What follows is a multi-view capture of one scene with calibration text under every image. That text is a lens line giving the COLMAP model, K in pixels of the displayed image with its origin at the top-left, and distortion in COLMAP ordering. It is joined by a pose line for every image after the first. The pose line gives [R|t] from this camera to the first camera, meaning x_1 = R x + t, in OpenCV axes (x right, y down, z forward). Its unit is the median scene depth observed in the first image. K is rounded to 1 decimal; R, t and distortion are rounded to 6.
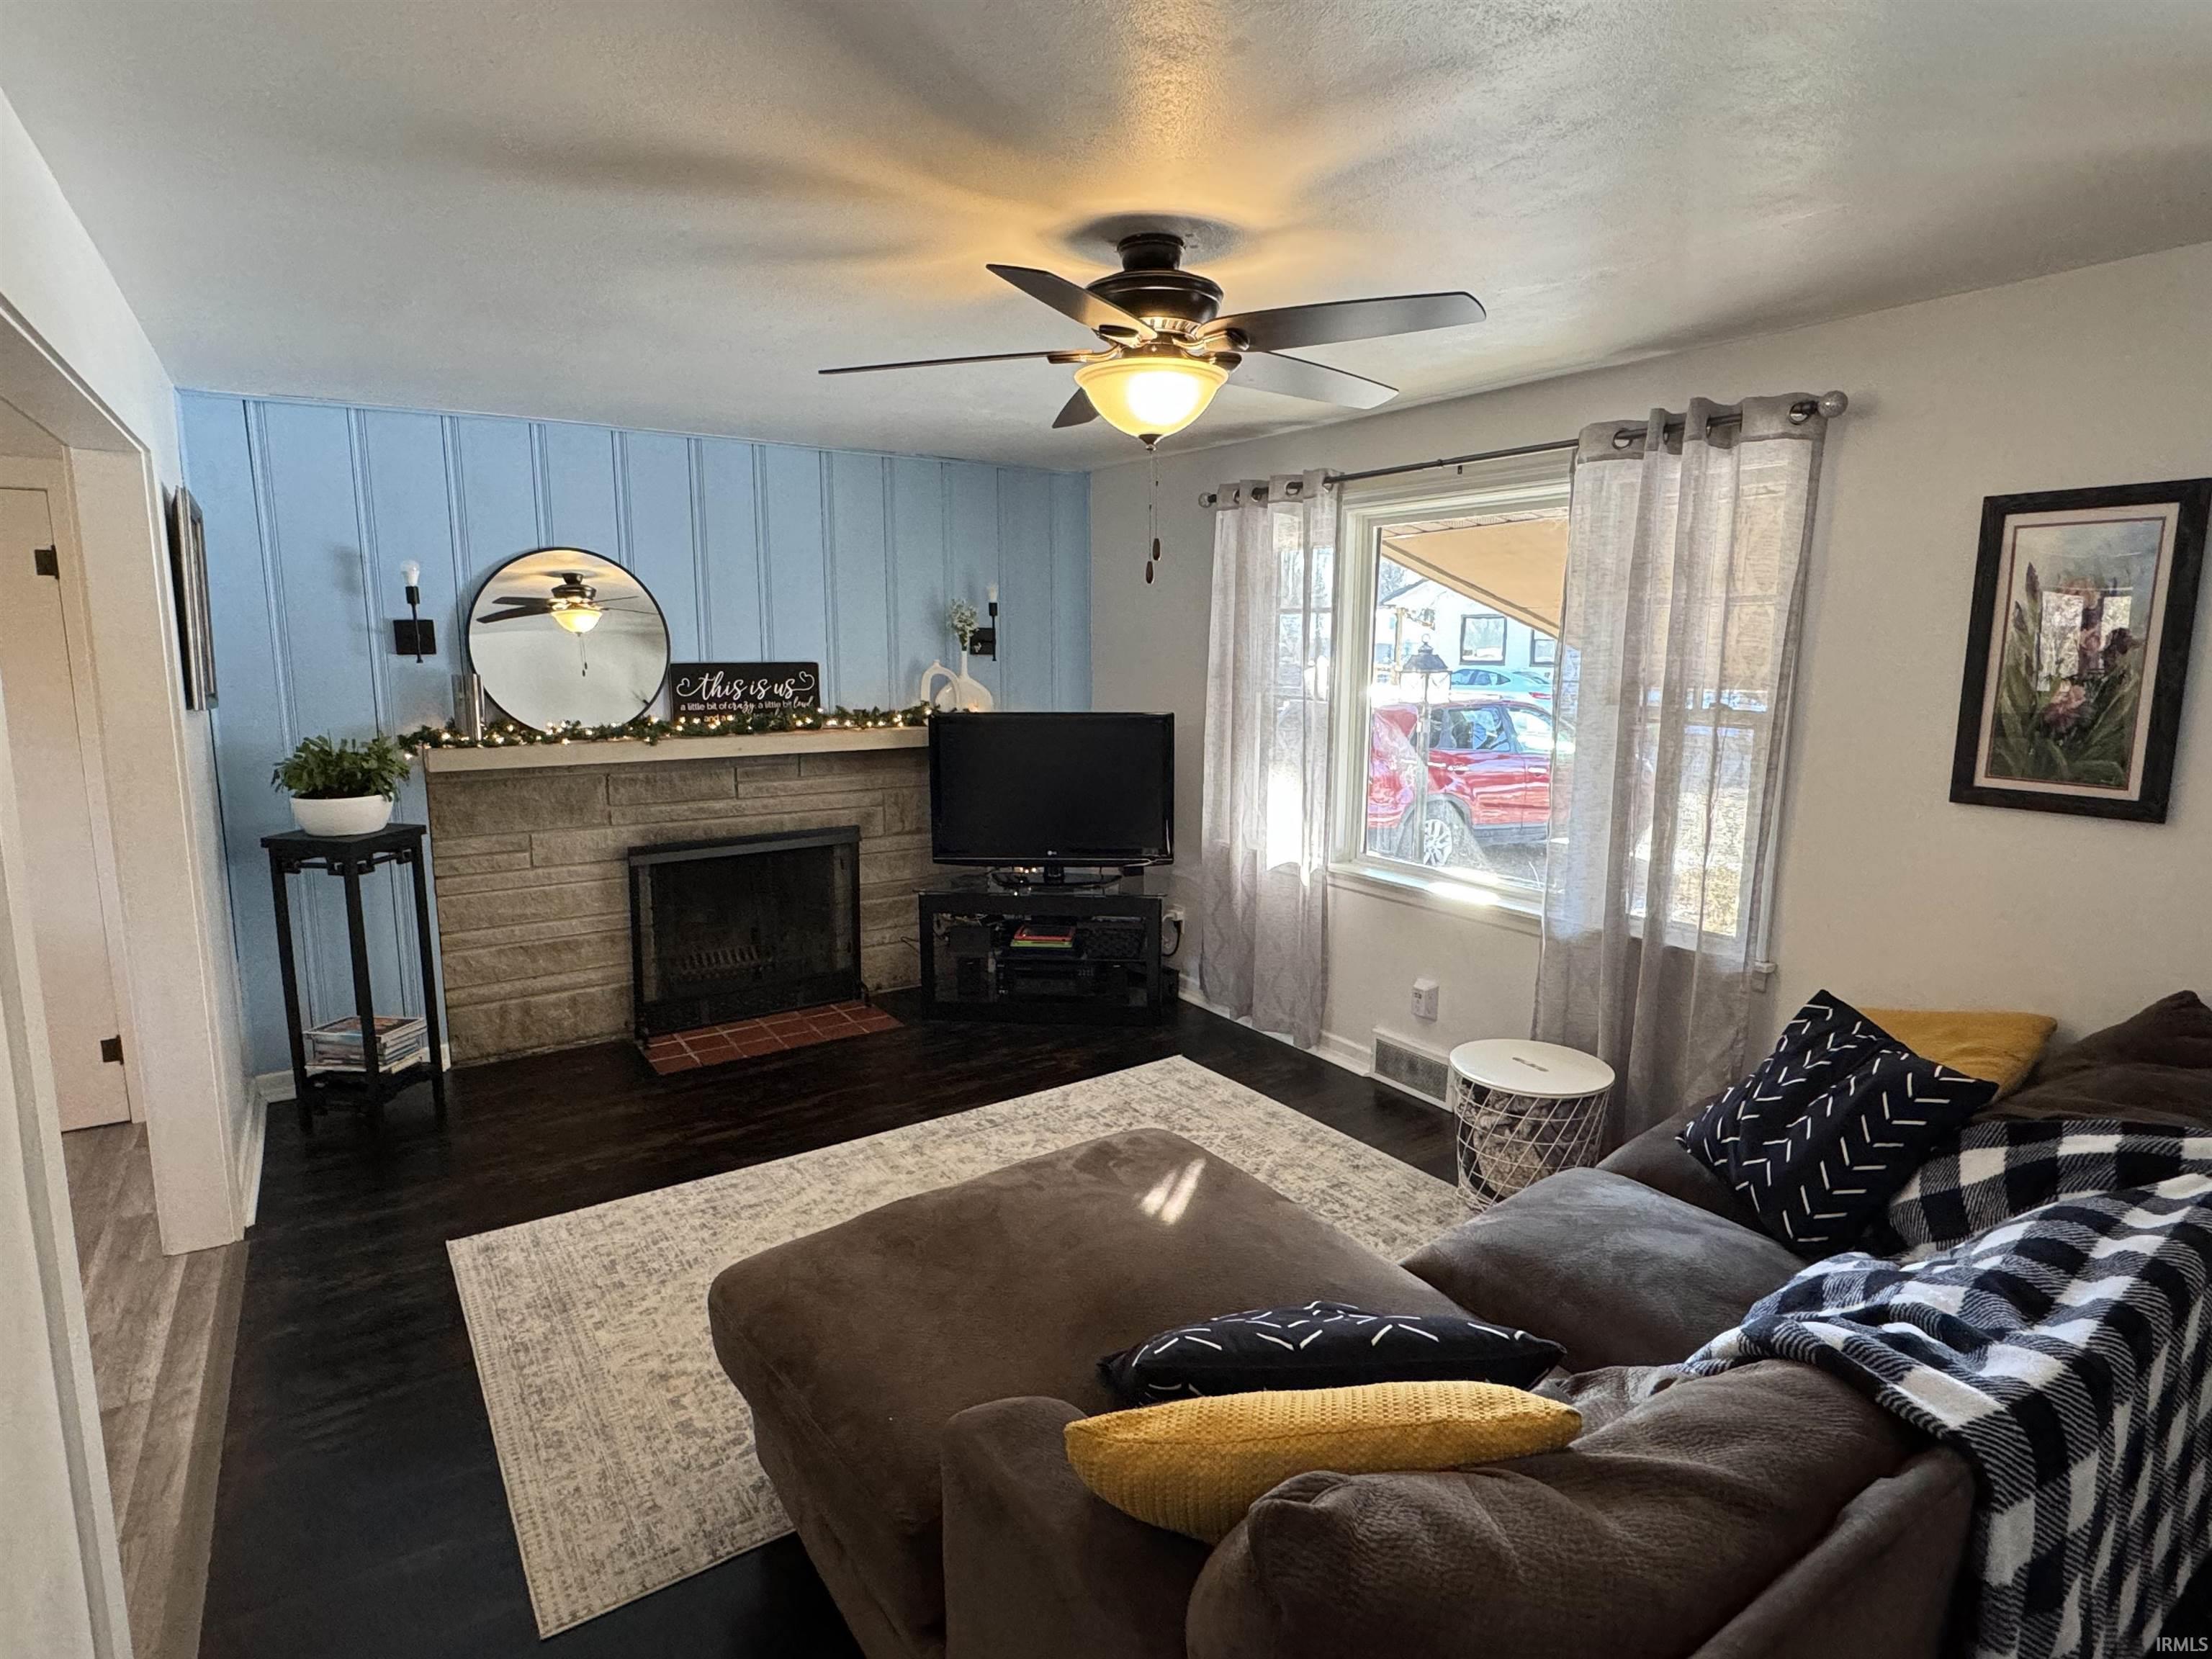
lens RADIAL K [[1155.2, 0, 1100.5], [0, 1155.2, 830.3], [0, 0, 1]] dist [-0.003472, -0.000766]
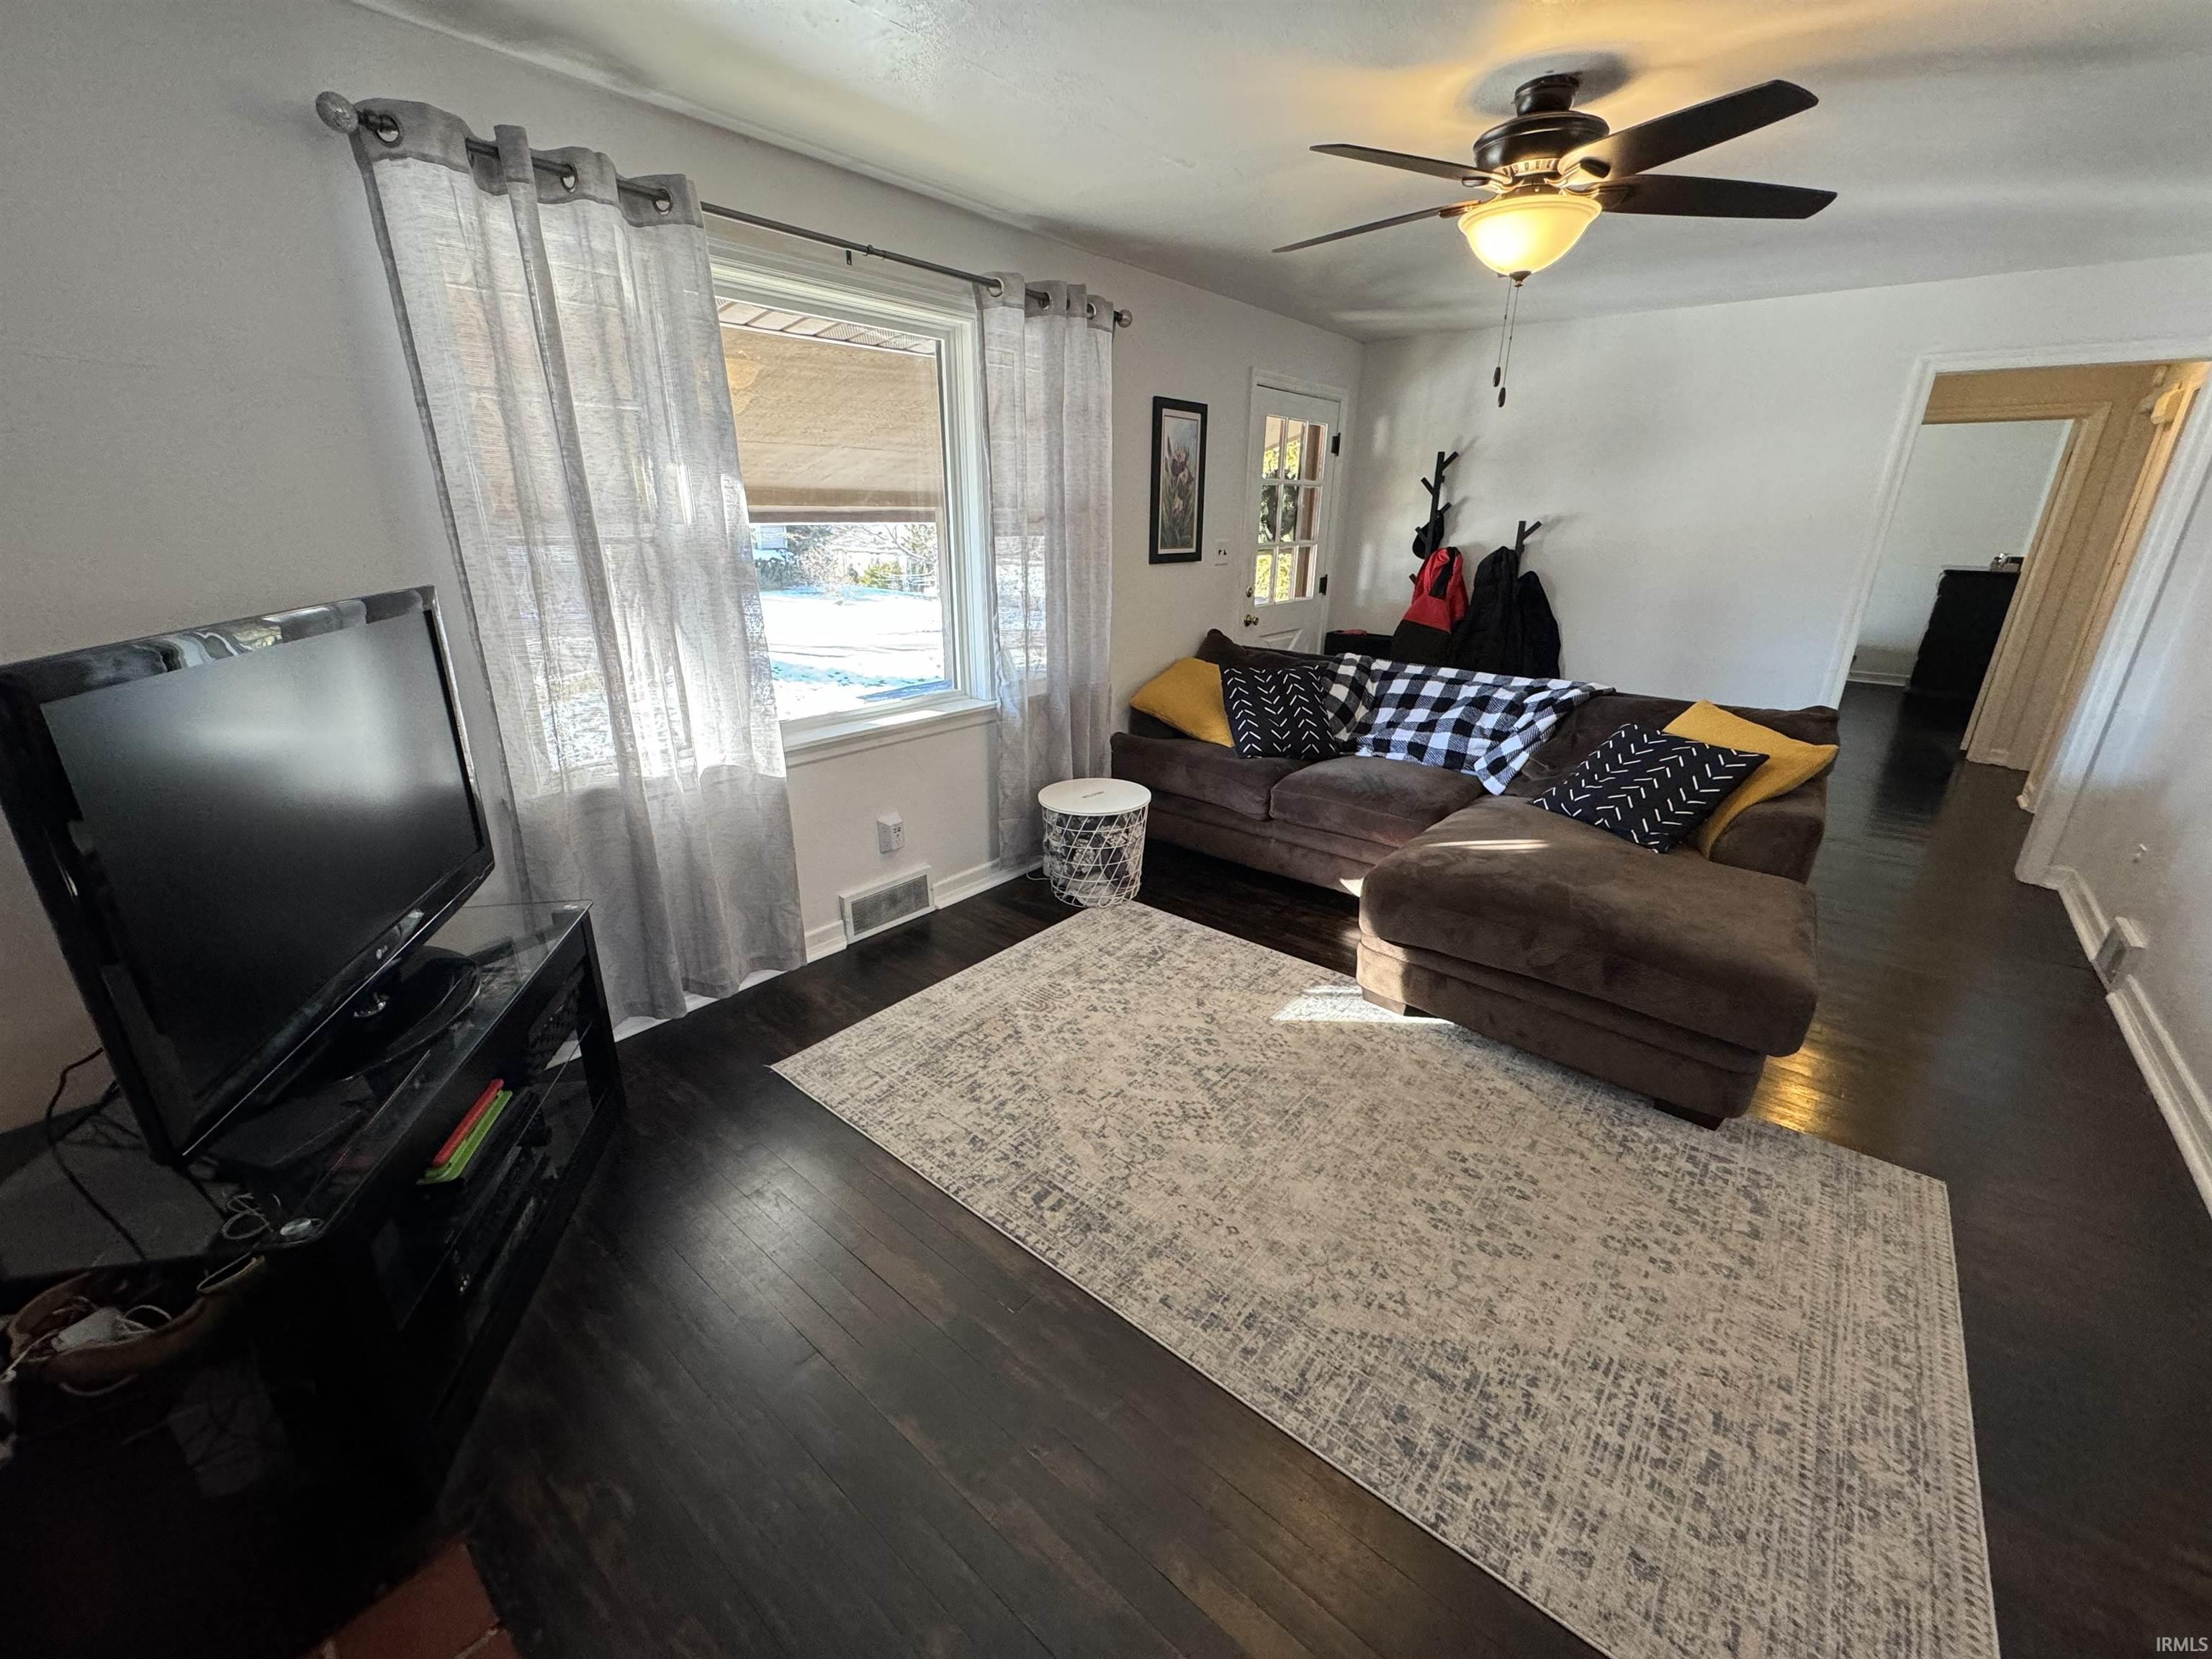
lens RADIAL K [[889.9, 0, 1106.0], [0, 889.9, 829.5], [0, 0, 1]] dist [-0.000553, 0.000155]
pose [[-0.287975, -0.327436, 0.899920, -0.477402], [0.142254, 0.914676, 0.378327, -0.126386], [-0.947013, 0.236966, -0.216825, 0.979230]]
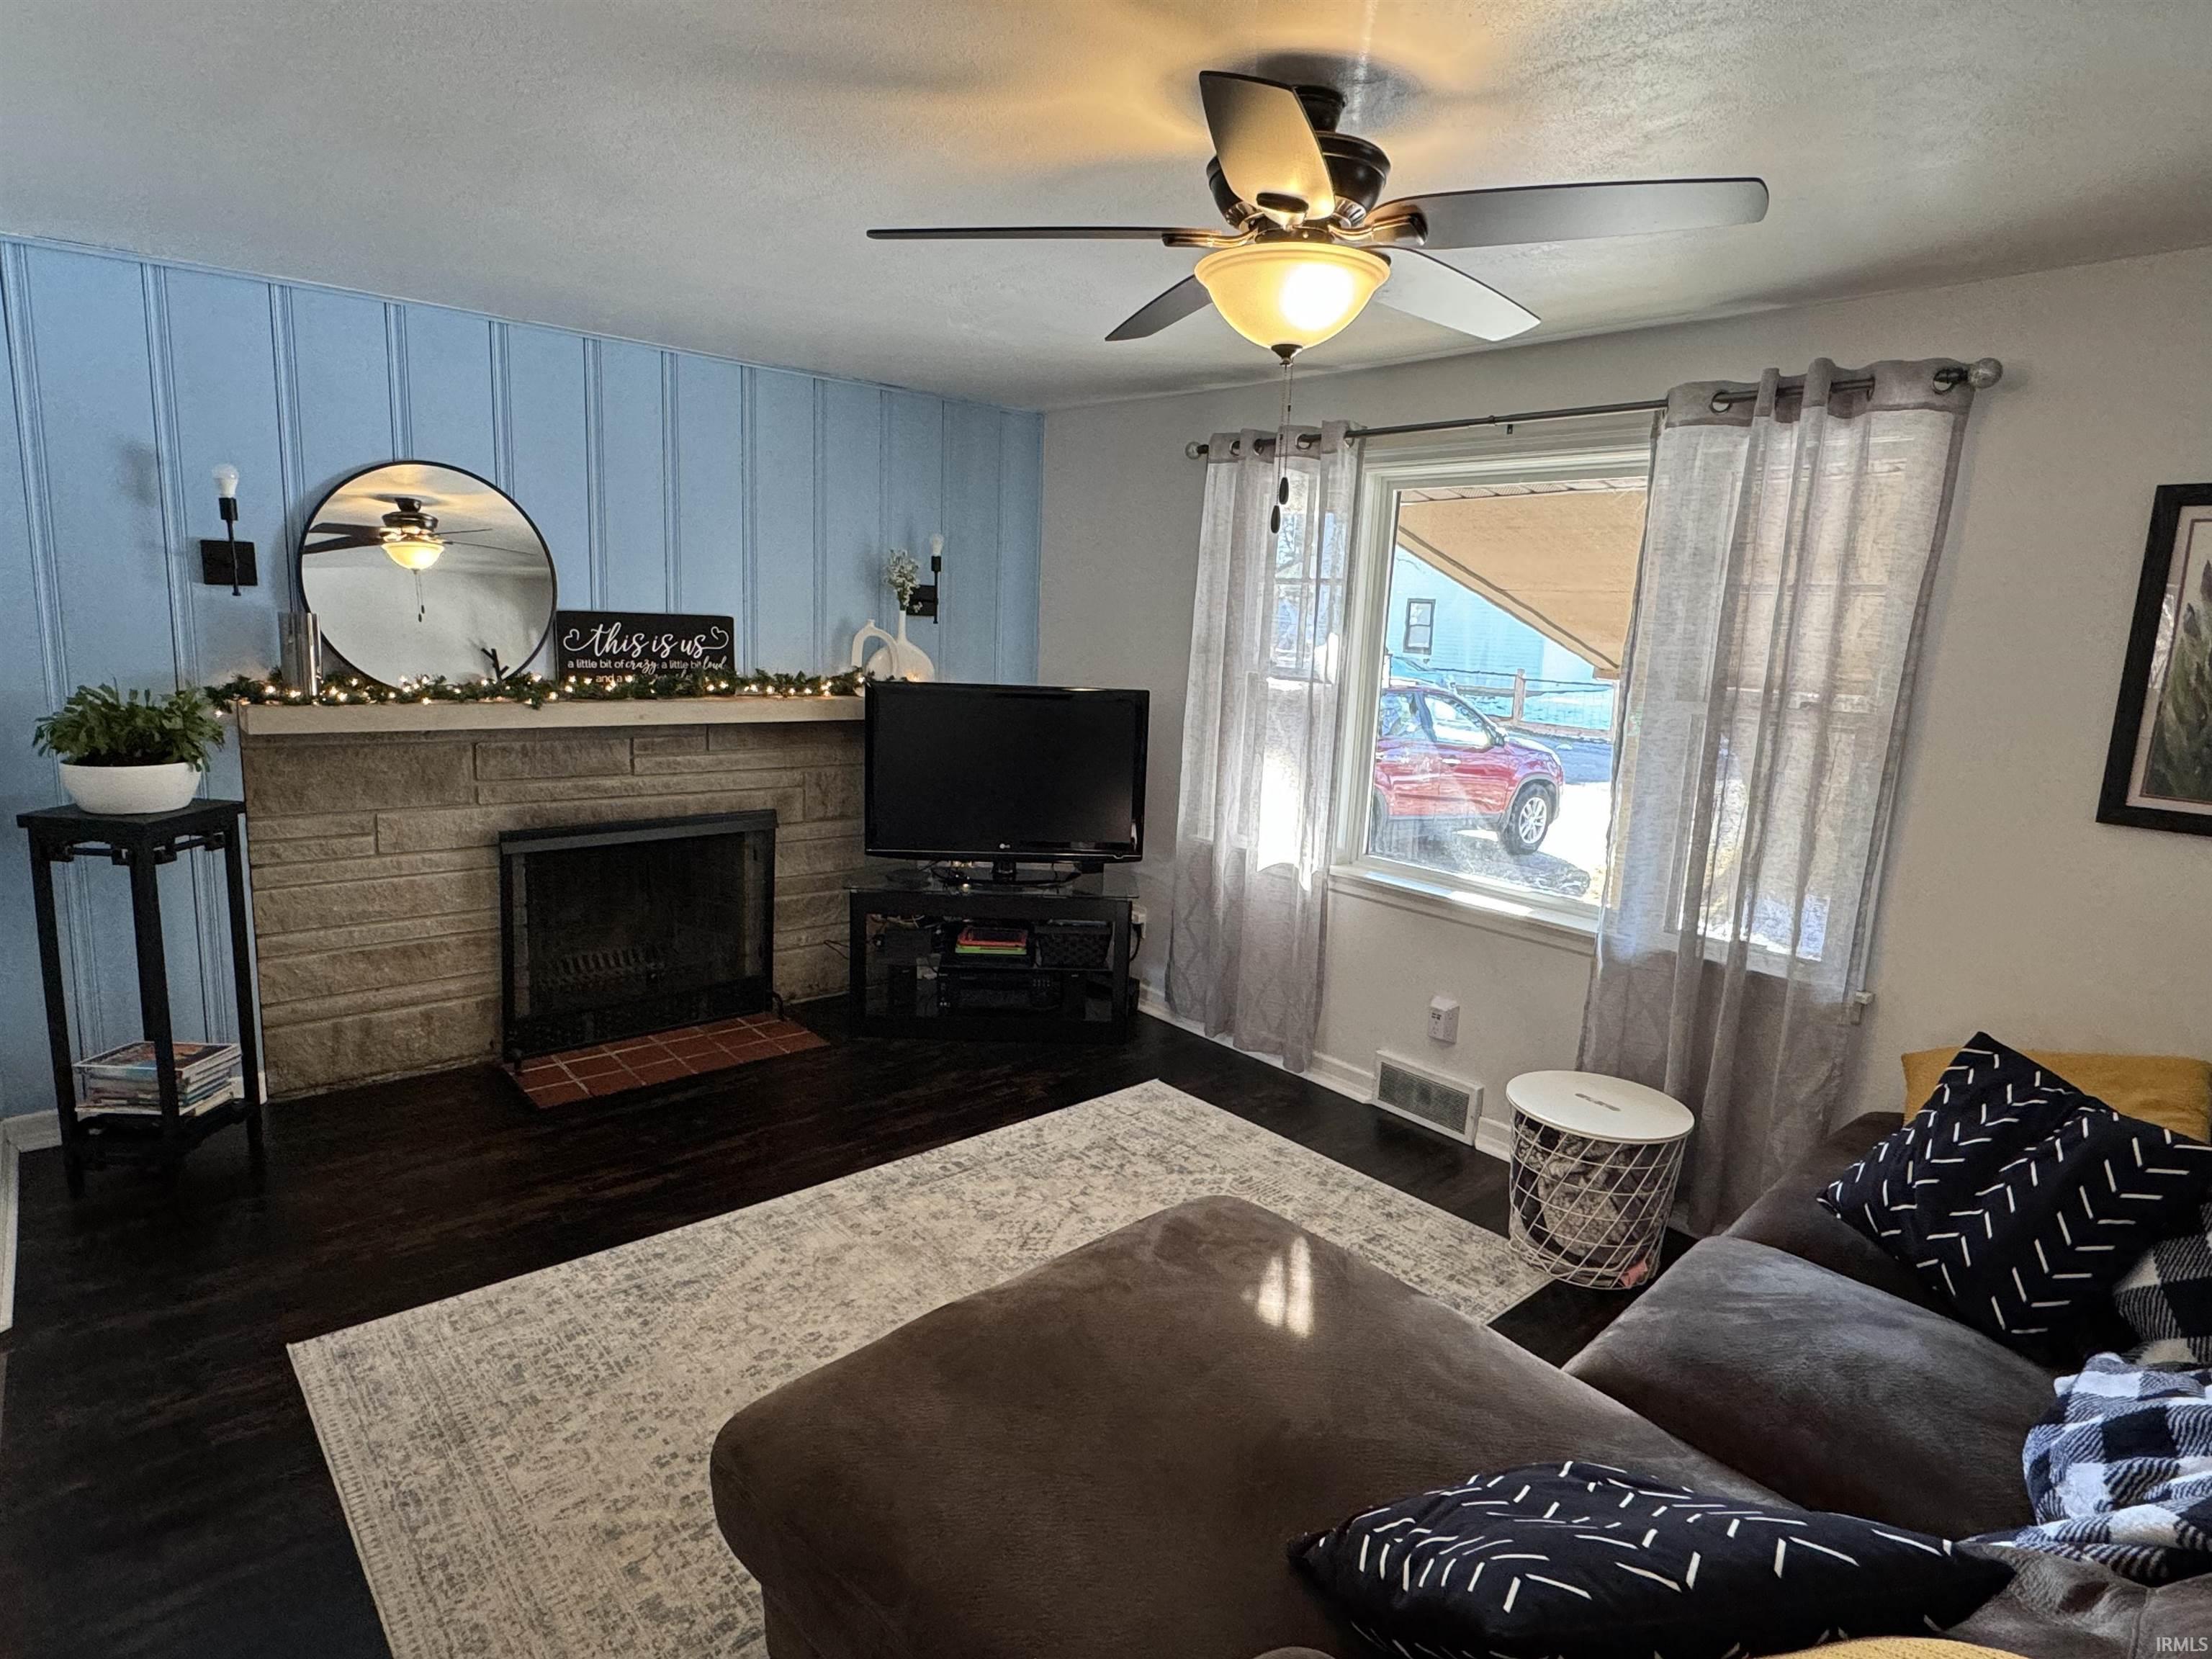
lens RADIAL K [[1203.6, 0, 1101.3], [0, 1203.6, 828.9], [0, 0, 1]] dist [-0.003626, 0.000918]
pose [[0.991819, 0.019806, 0.126109, -0.102181], [-0.021868, 0.999648, 0.014995, -0.010663], [-0.125768, -0.017630, 0.991903, 0.105117]]
